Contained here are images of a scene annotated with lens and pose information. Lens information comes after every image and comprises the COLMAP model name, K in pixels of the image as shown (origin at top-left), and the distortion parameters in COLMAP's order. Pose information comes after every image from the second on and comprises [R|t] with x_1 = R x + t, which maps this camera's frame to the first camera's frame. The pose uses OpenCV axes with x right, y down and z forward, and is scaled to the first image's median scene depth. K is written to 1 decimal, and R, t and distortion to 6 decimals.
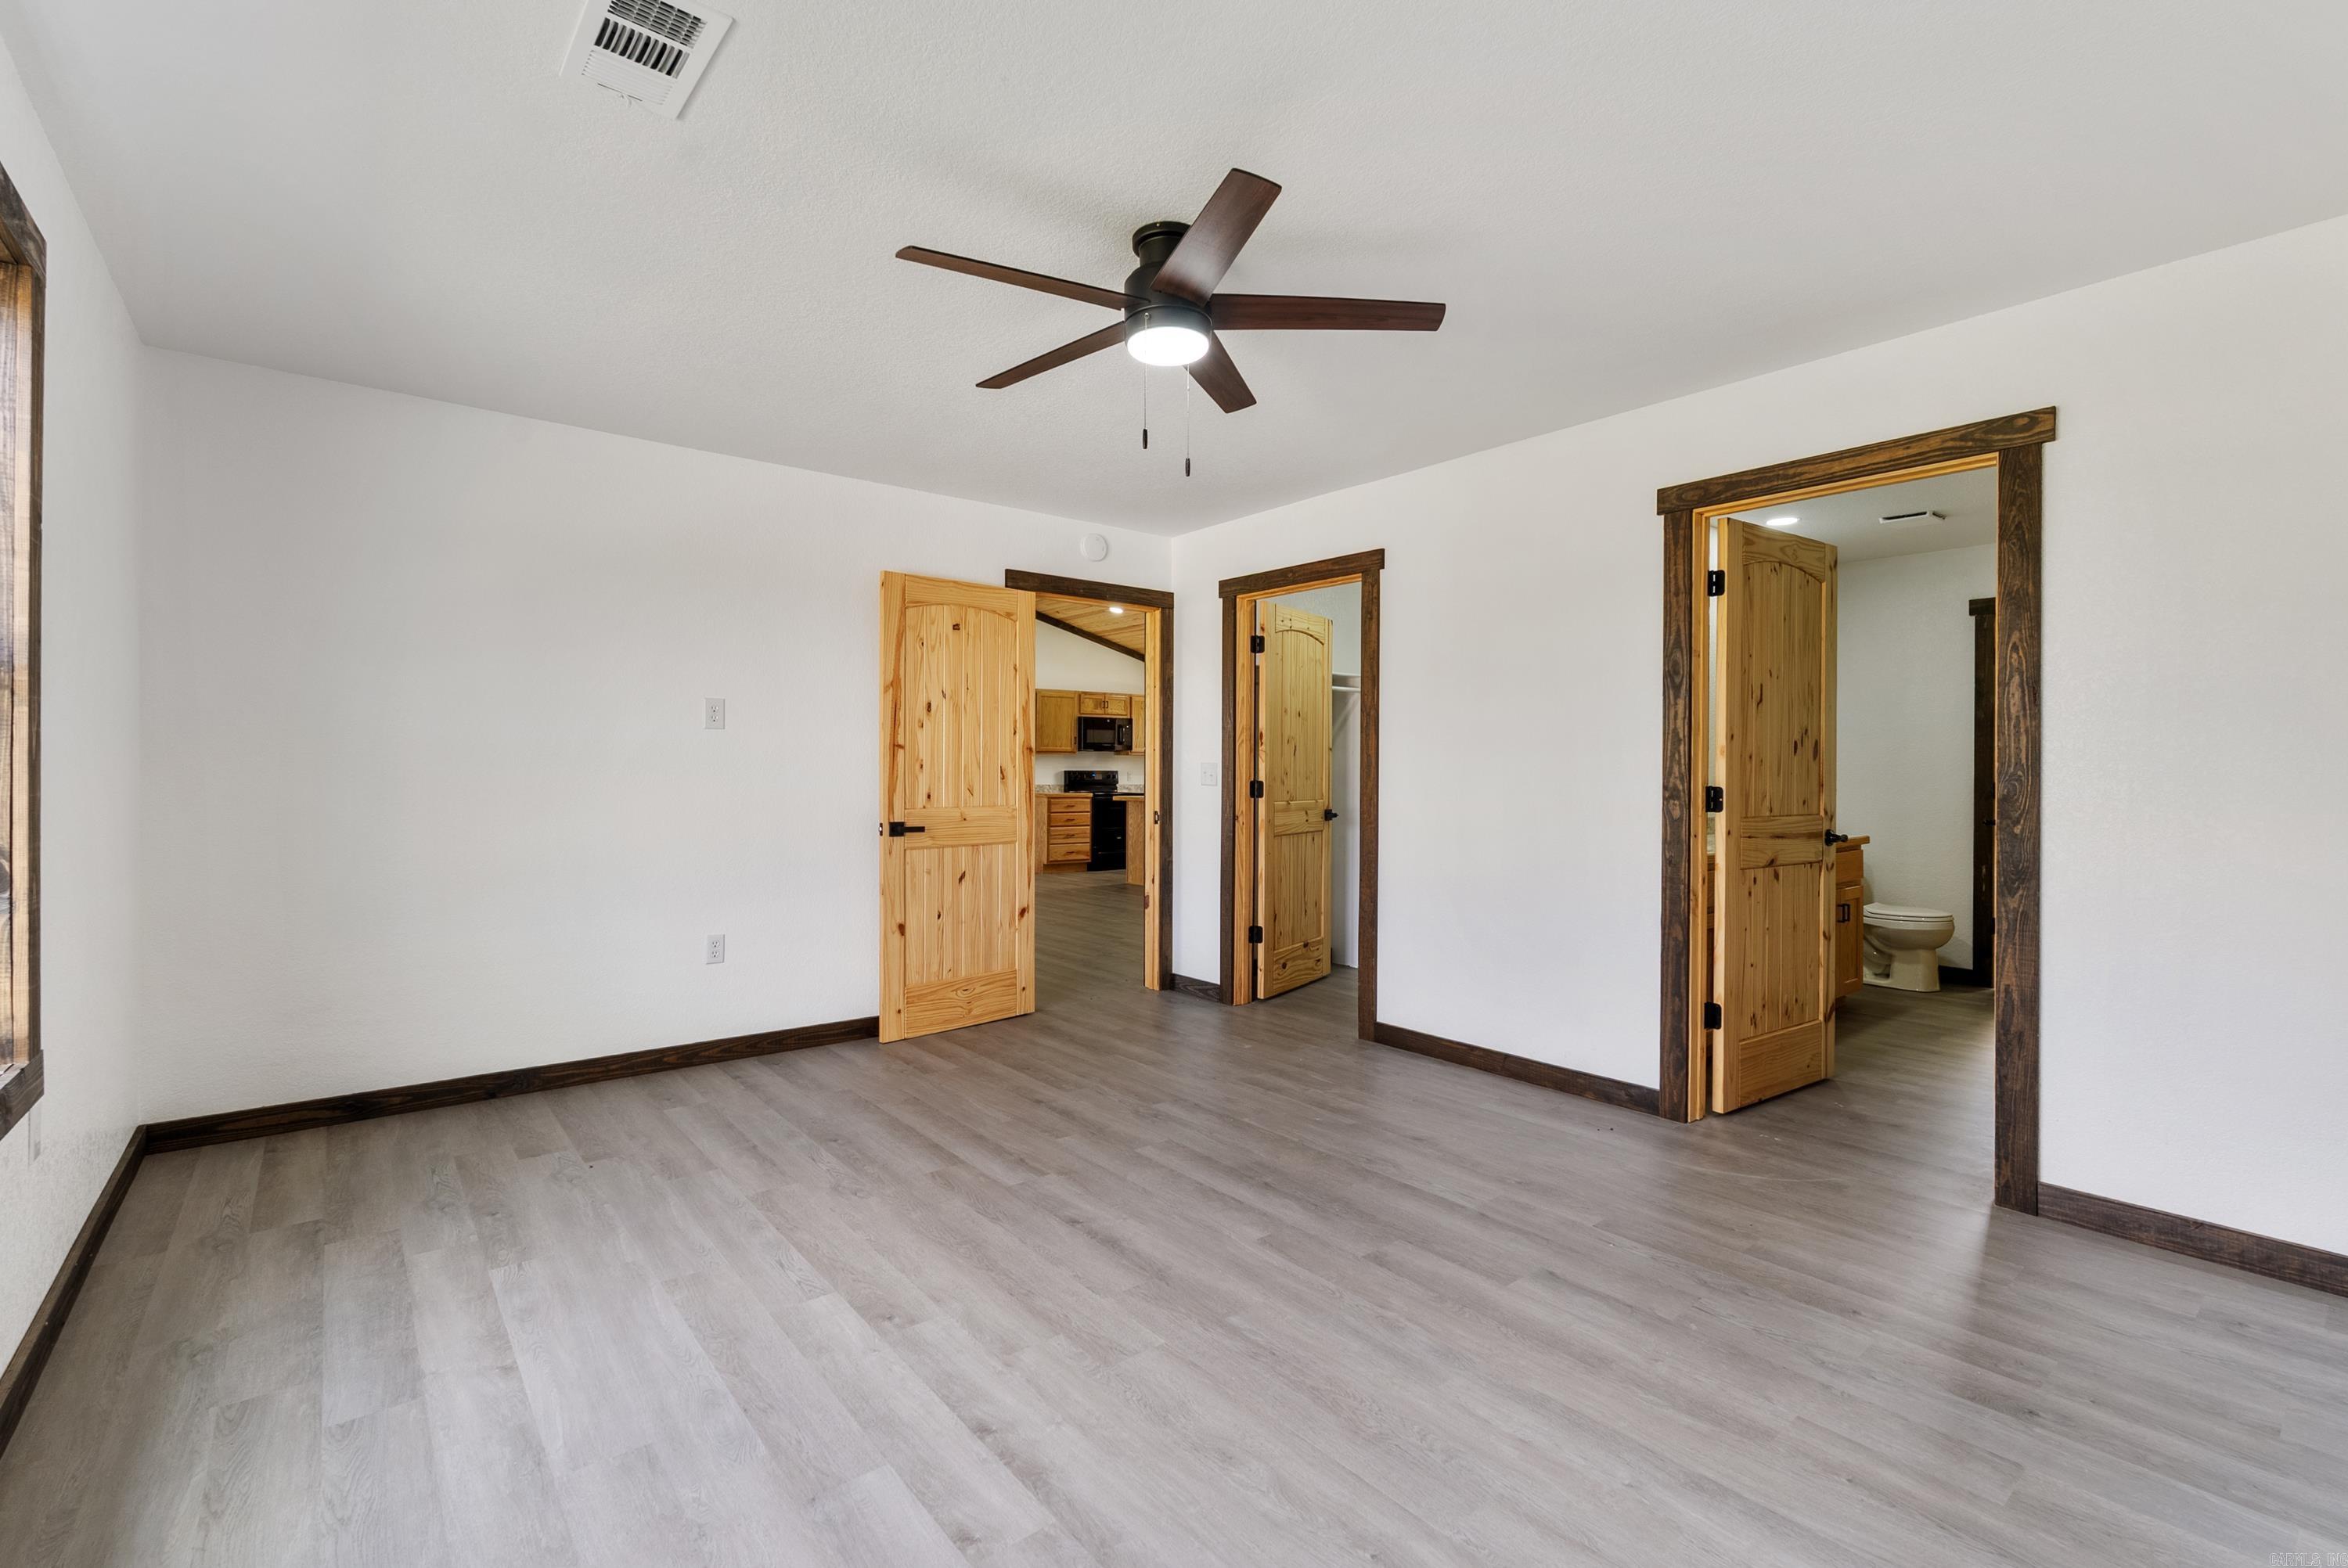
lens RADIAL K [[1032.2, 0, 1176.5], [0, 1032.2, 779.6], [0, 0, 1]] dist [-0.004860, 0.000209]
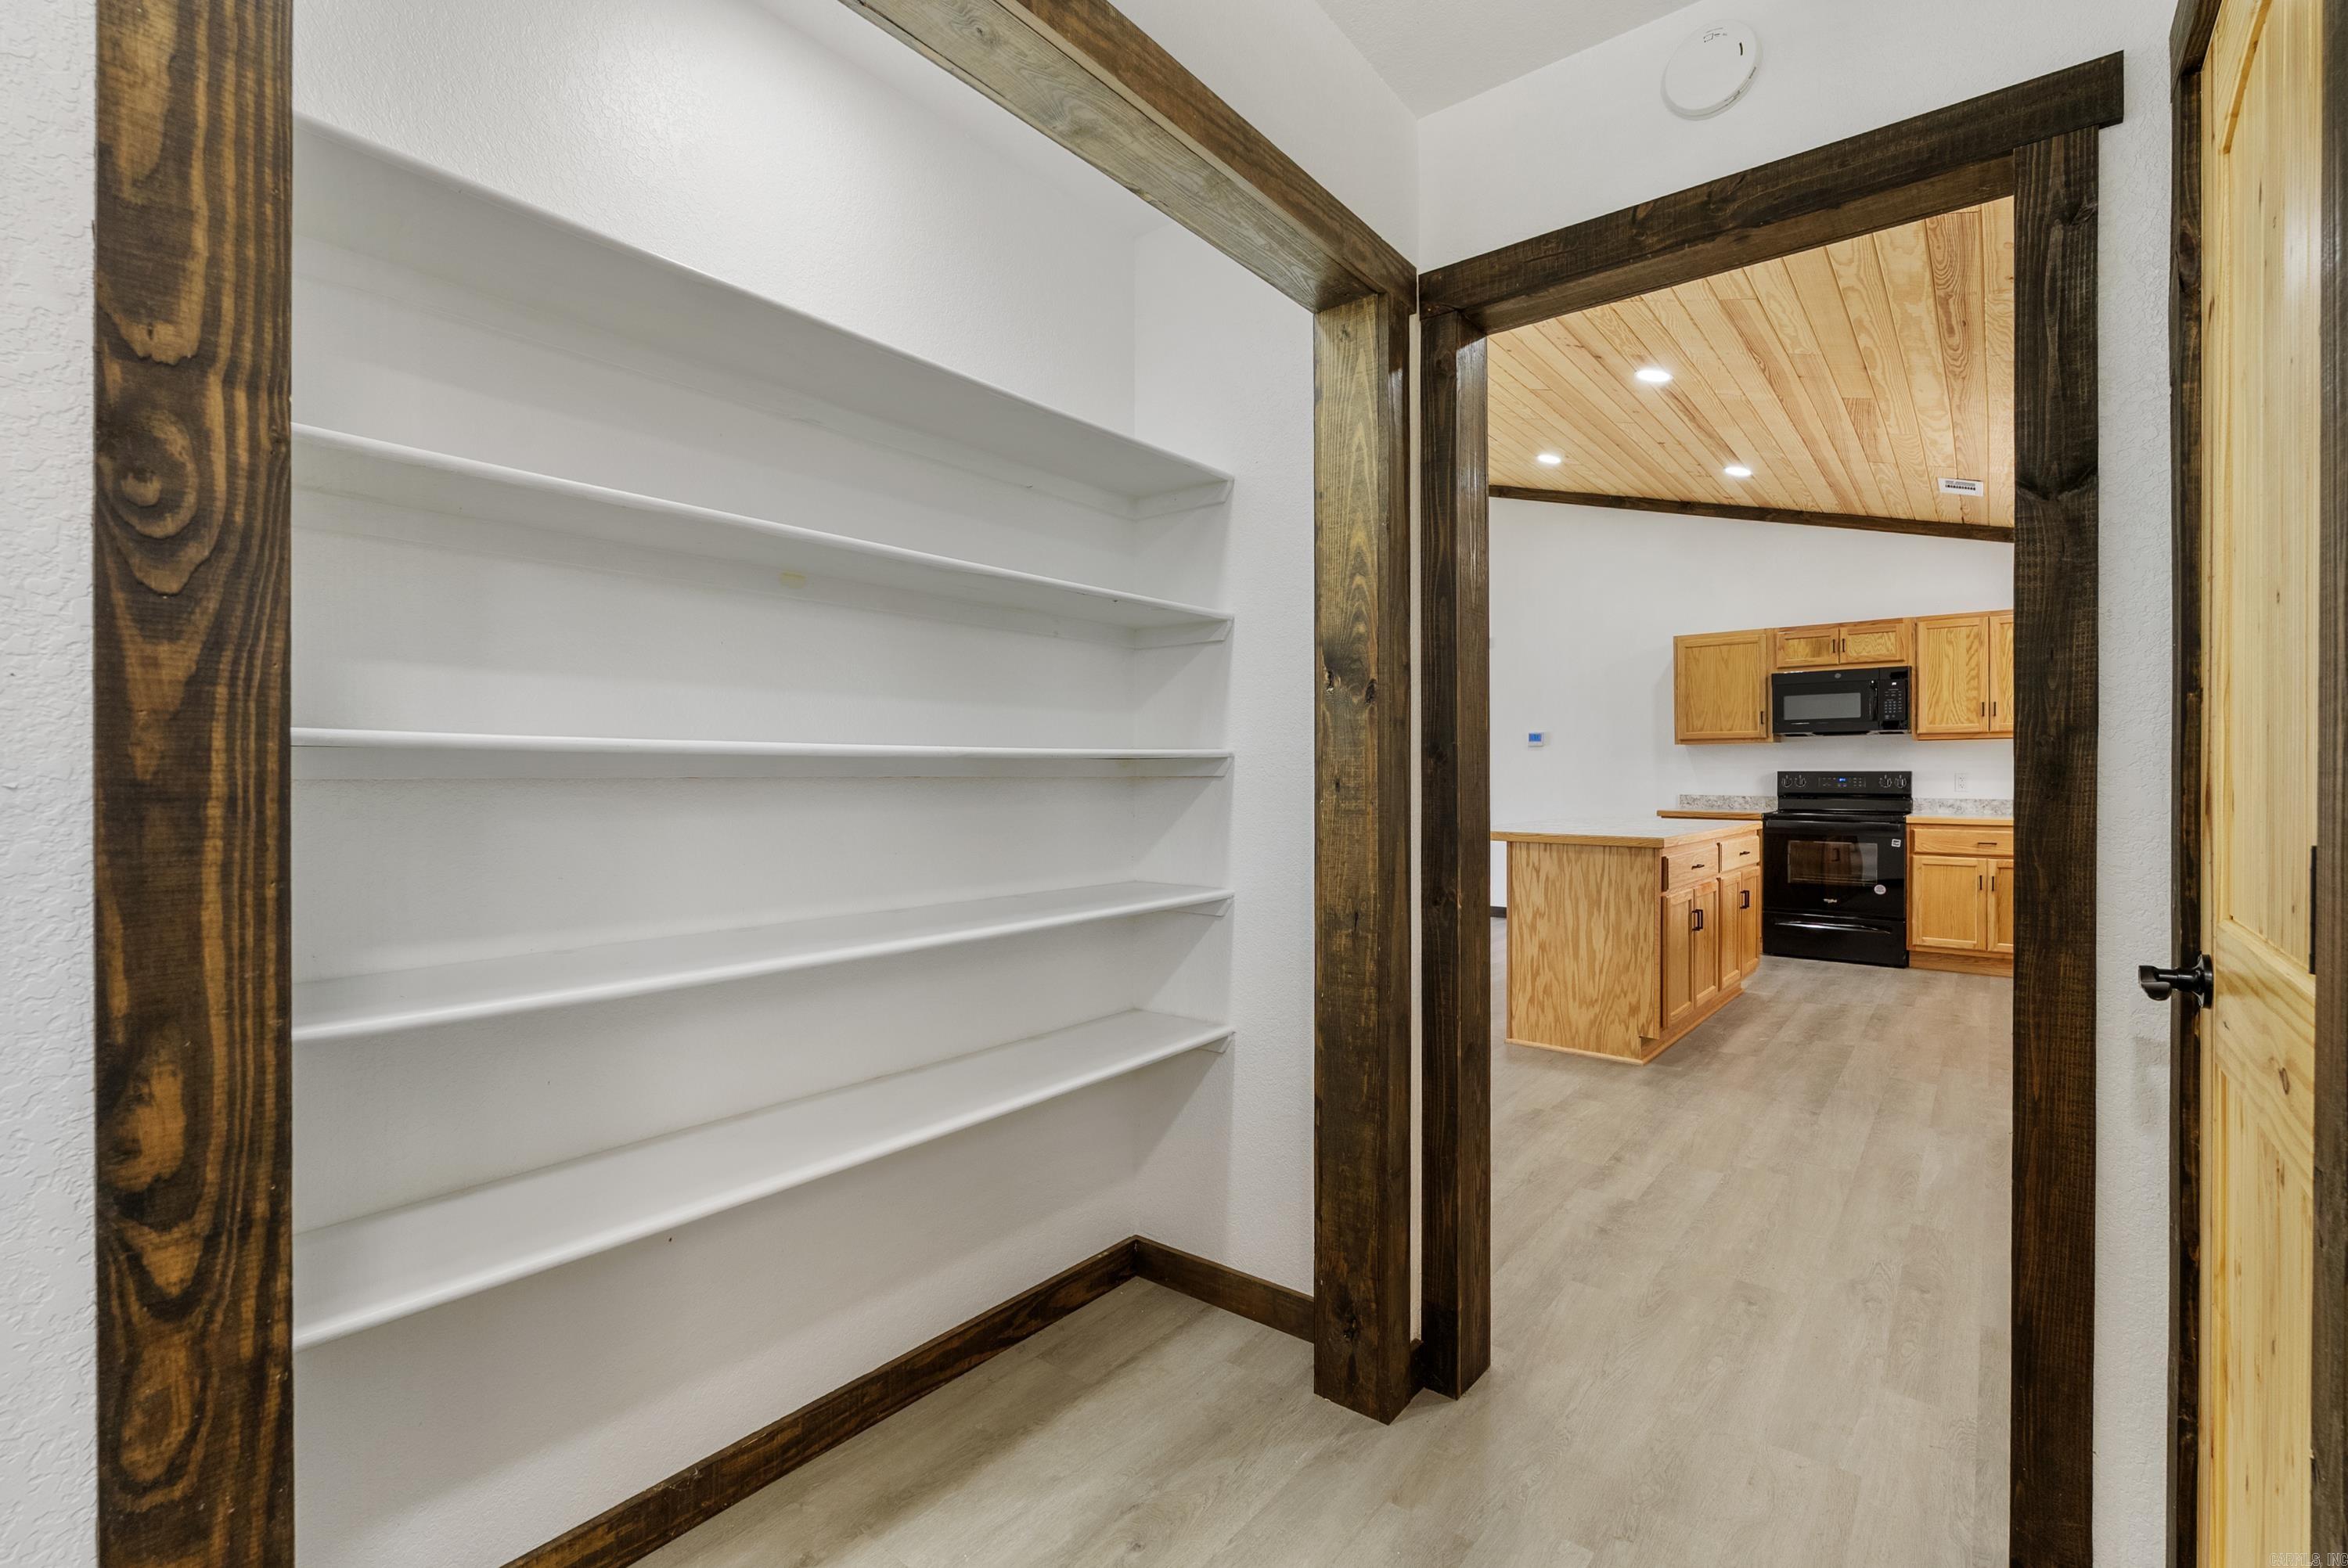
lens RADIAL K [[1032.2, 0, 1176.5], [0, 1032.2, 779.6], [0, 0, 1]] dist [-0.004860, 0.000209]
pose [[0.209802, 0.001787, -0.977742, 0.372762], [-0.001519, 0.999998, 0.001501, -0.004479], [0.977743, 0.001170, 0.209804, 0.562435]]
